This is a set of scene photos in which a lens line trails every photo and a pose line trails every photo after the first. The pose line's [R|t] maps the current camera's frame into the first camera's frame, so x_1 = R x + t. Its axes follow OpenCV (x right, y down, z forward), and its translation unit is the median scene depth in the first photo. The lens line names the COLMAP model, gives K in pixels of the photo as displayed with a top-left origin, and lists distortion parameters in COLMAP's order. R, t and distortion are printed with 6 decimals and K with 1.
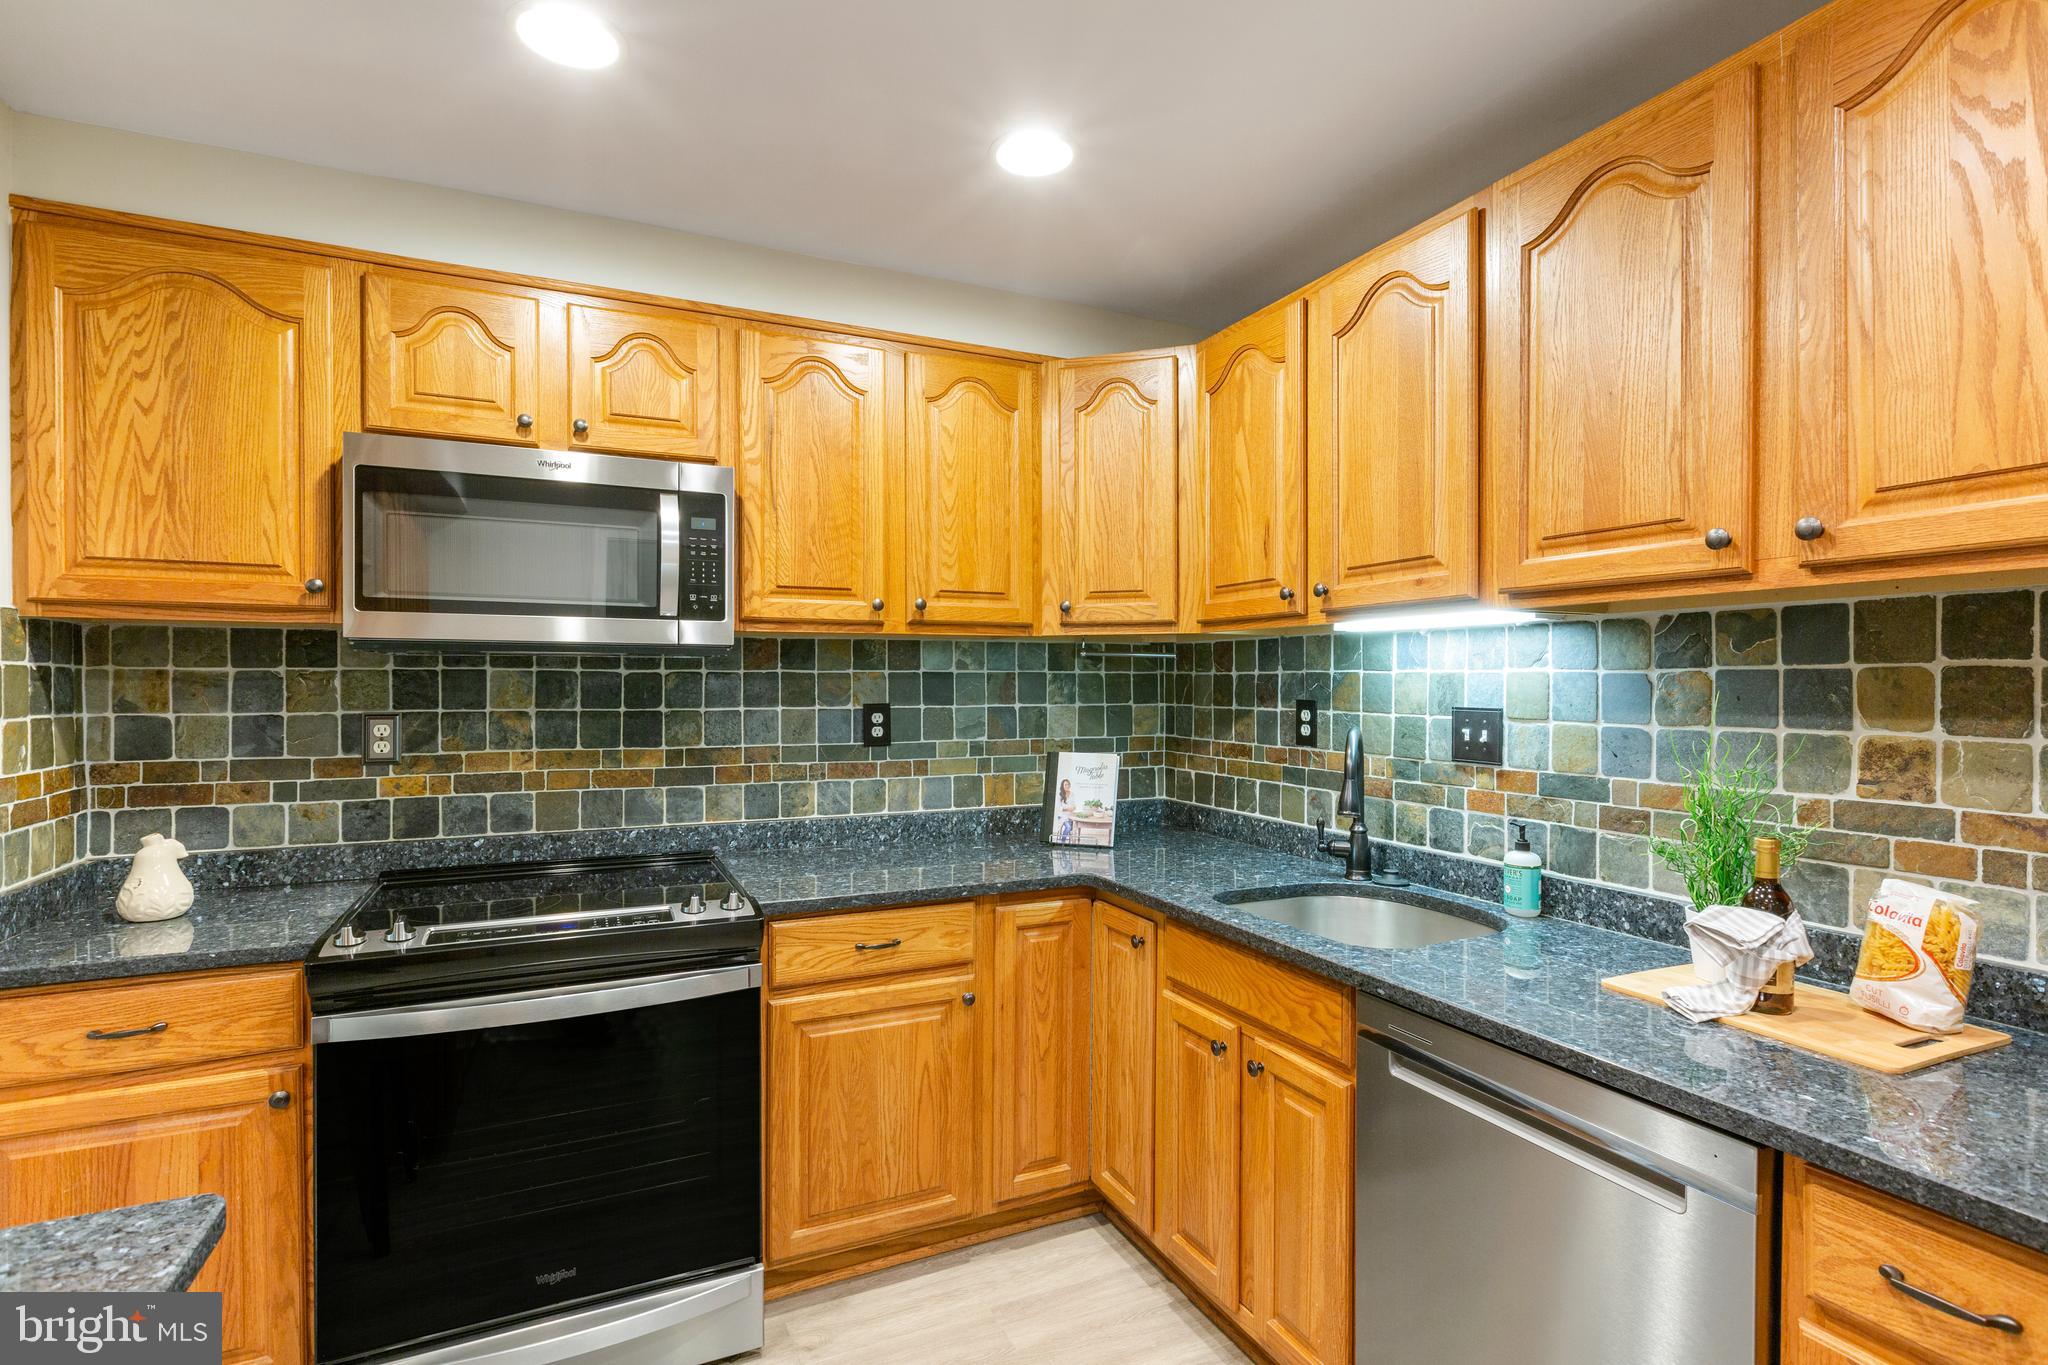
lens RADIAL K [[978.7, 0, 1025.0], [0, 978.7, 686.1], [0, 0, 1]] dist [-0.001025, -0.000800]
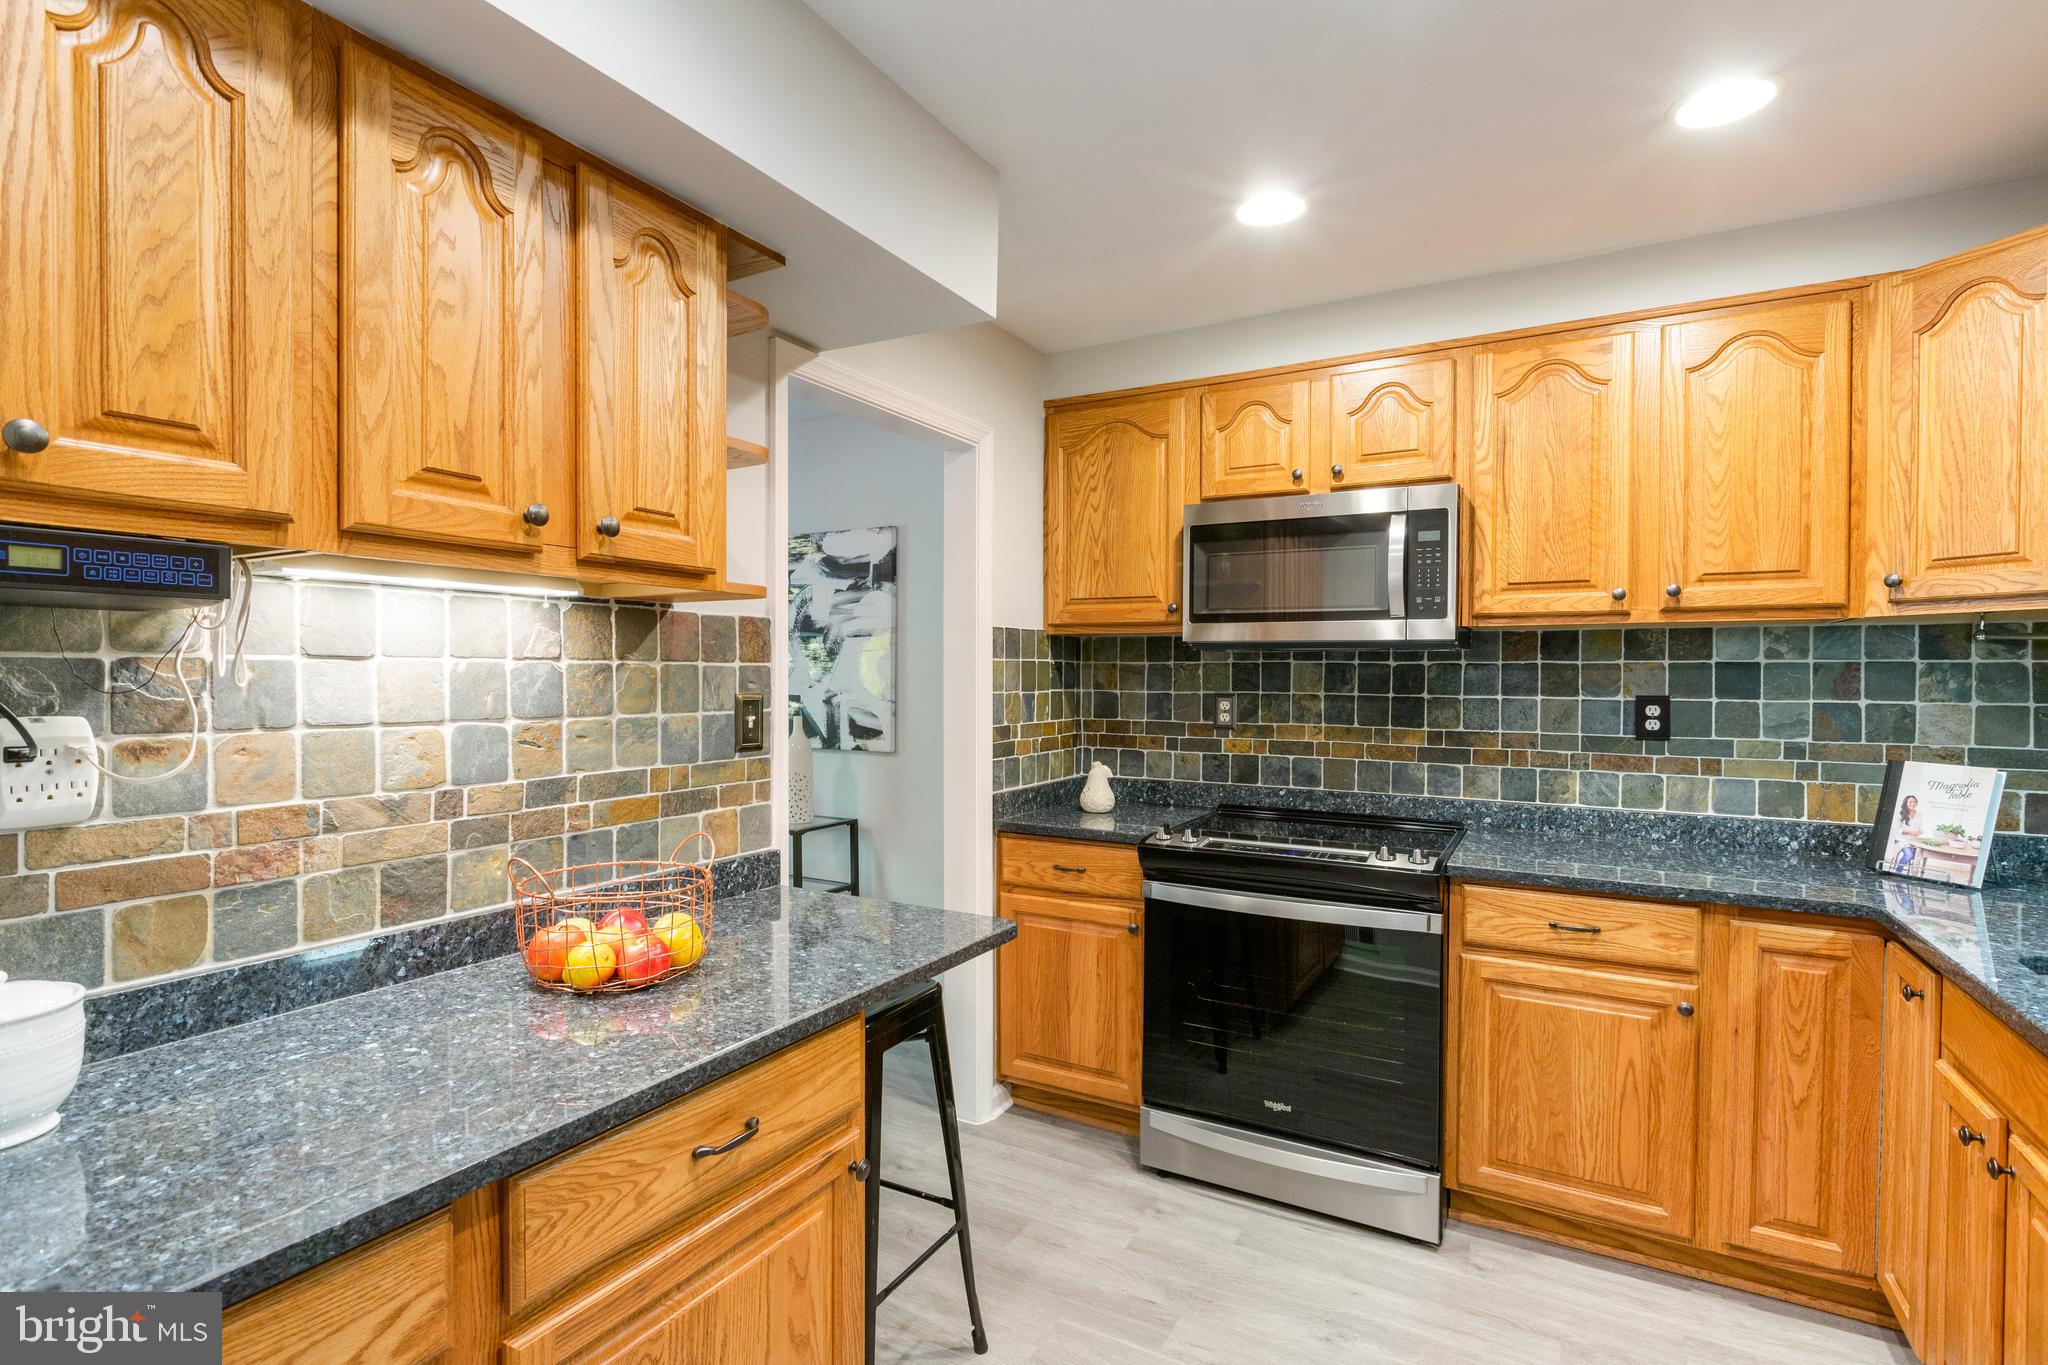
lens RADIAL K [[978.7, 0, 1025.1], [0, 978.7, 682.8], [0, 0, 1]] dist [-0.001025, -0.000800]
pose [[0.580535, 0.011271, -0.814157, 0.333231], [-0.007717, 0.999935, 0.008340, 0.002656], [0.814199, 0.001442, 0.580585, -0.064036]]
